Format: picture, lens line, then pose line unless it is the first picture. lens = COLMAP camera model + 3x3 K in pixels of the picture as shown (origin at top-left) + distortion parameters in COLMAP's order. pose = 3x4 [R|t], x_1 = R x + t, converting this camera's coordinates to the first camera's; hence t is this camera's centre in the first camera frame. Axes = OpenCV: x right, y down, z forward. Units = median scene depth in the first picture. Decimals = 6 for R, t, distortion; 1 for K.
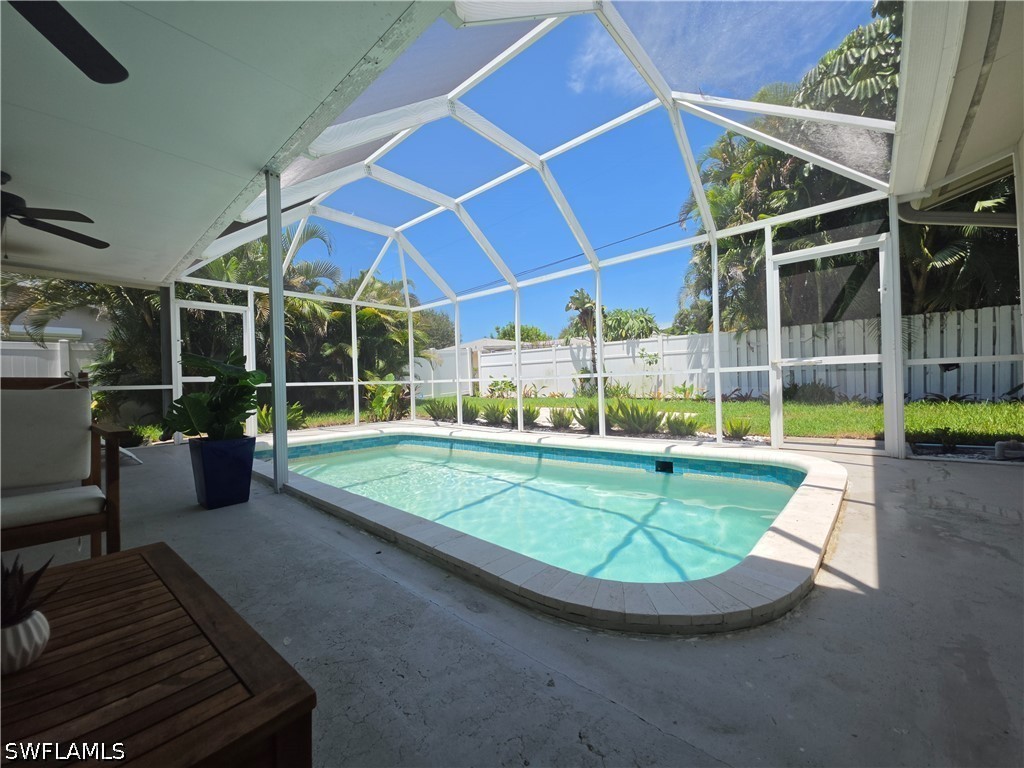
lens RADIAL K [[408.0, 0, 512.0], [0, 408.0, 384.0], [0, 0, 1]] dist [-0.002216, -0.000396]
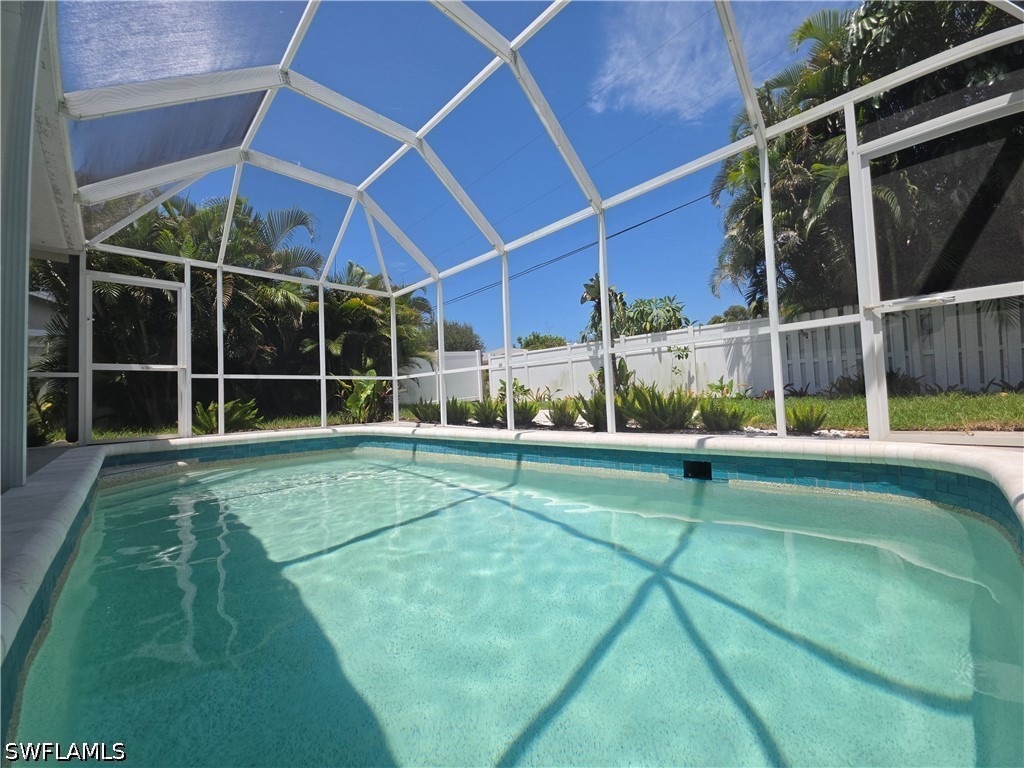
lens RADIAL K [[408.0, 0, 512.0], [0, 408.0, 384.0], [0, 0, 1]] dist [-0.002216, -0.000396]
pose [[0.997421, -0.013068, -0.070573, 0.087518], [0.010405, 0.999225, -0.037968, 0.059962], [0.071015, 0.037136, 0.996784, 0.226169]]
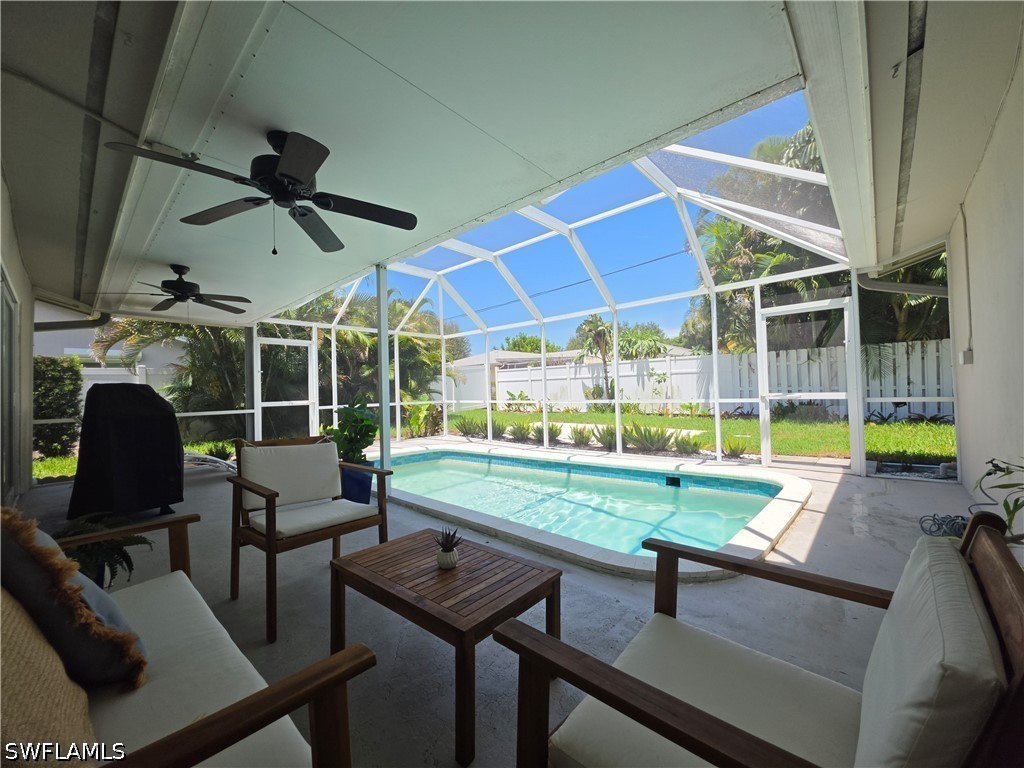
lens RADIAL K [[408.0, 0, 512.0], [0, 408.0, 384.0], [0, 0, 1]] dist [-0.002216, -0.000396]
pose [[0.999865, -0.000727, -0.016401, -0.060505], [0.000416, 0.999821, -0.018919, -0.044922], [0.016412, 0.018910, 0.999686, -0.159324]]
